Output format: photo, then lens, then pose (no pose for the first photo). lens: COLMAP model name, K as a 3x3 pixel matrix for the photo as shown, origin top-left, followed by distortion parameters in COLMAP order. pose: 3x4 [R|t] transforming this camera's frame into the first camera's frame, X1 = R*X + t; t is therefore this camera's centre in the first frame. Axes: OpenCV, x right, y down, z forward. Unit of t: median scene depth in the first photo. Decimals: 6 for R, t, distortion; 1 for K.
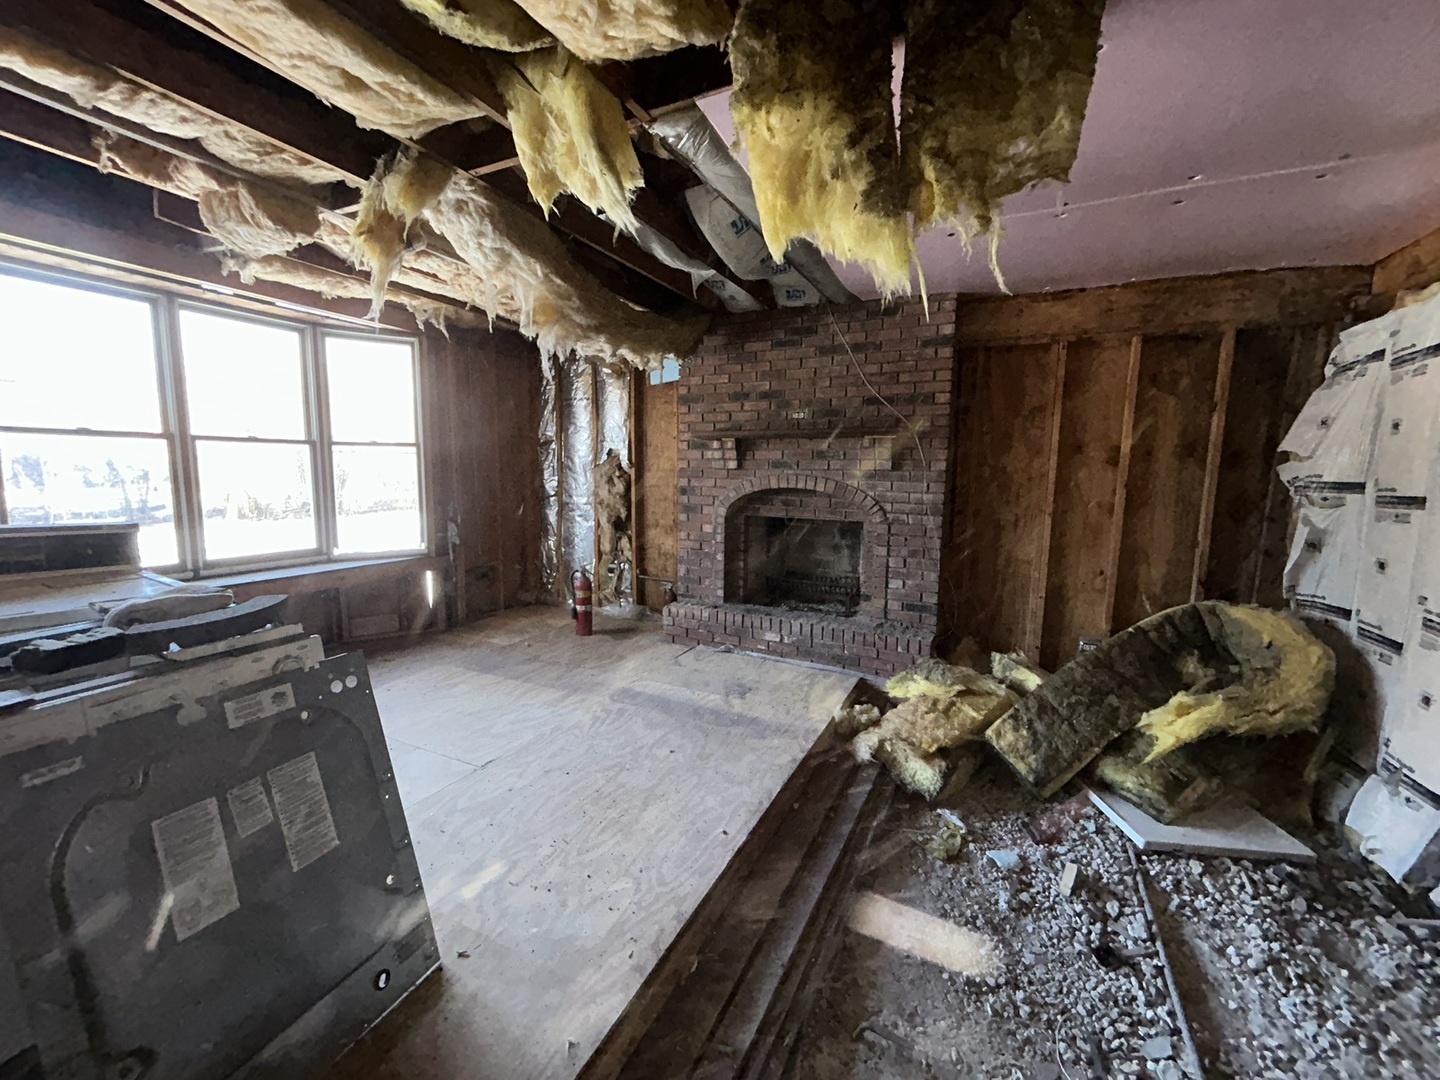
lens RADIAL K [[578.7, 0, 719.6], [0, 578.7, 536.3], [0, 0, 1]] dist [0.001216, 0.000273]
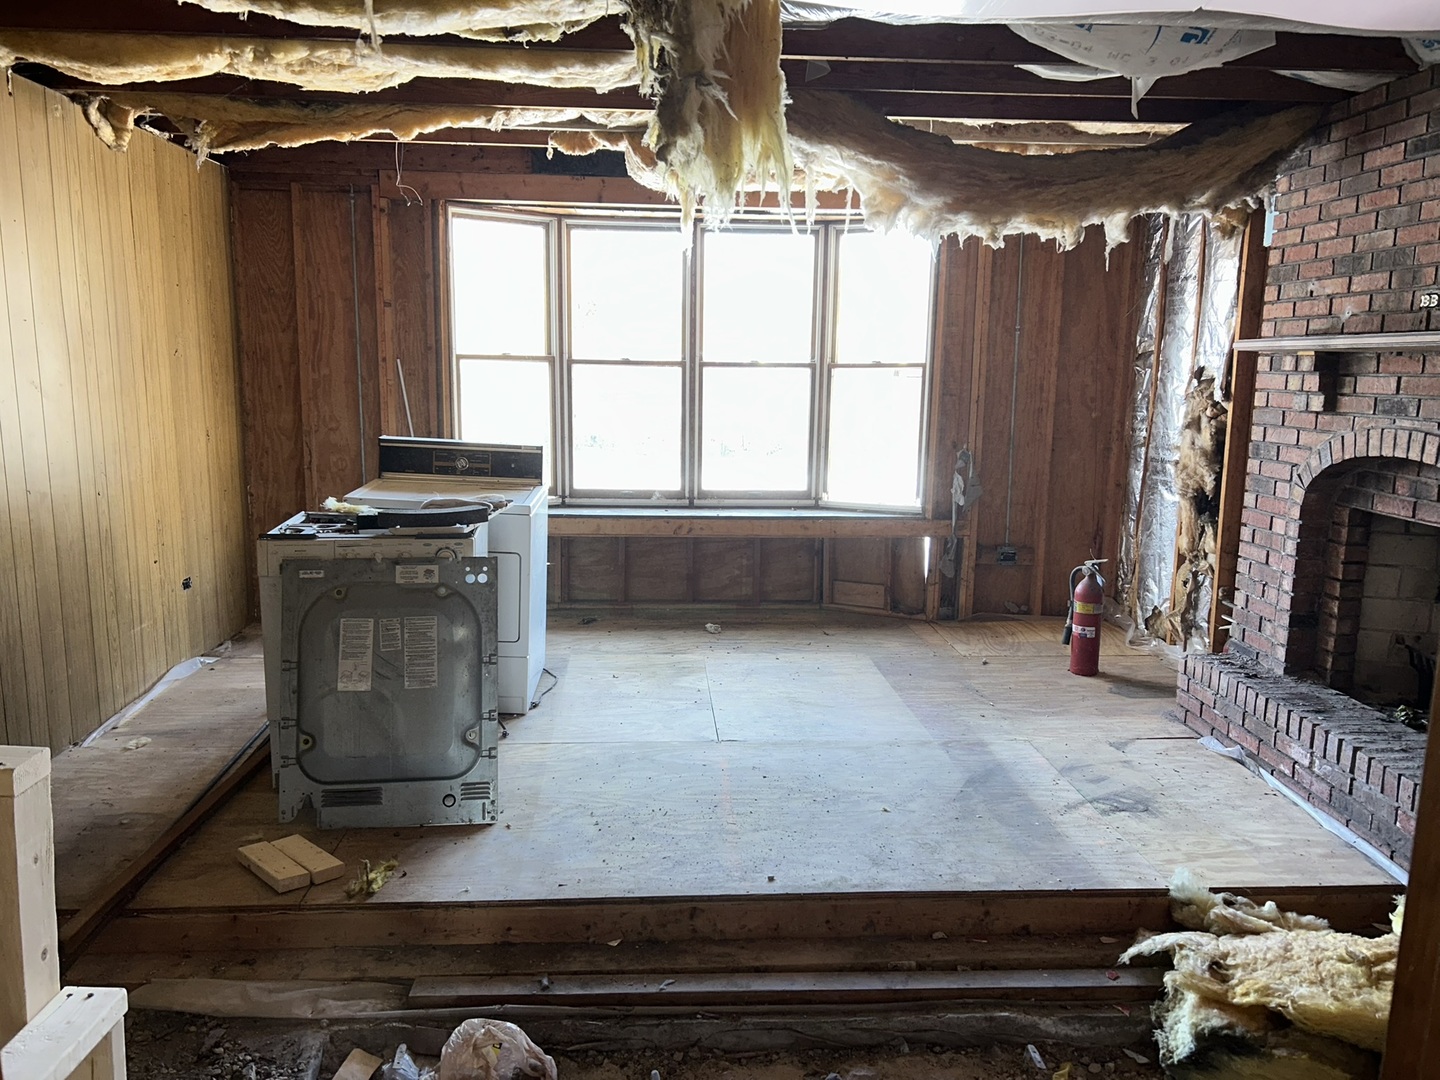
lens RADIAL K [[1081.7, 0, 720.2], [0, 1081.7, 545.9], [0, 0, 1]] dist [0.054143, -0.048456]
pose [[0.499592, 0.138630, -0.855096, 0.606845], [-0.107391, 0.989409, 0.097662, -0.040323], [0.859578, 0.043039, 0.509189, 0.083011]]
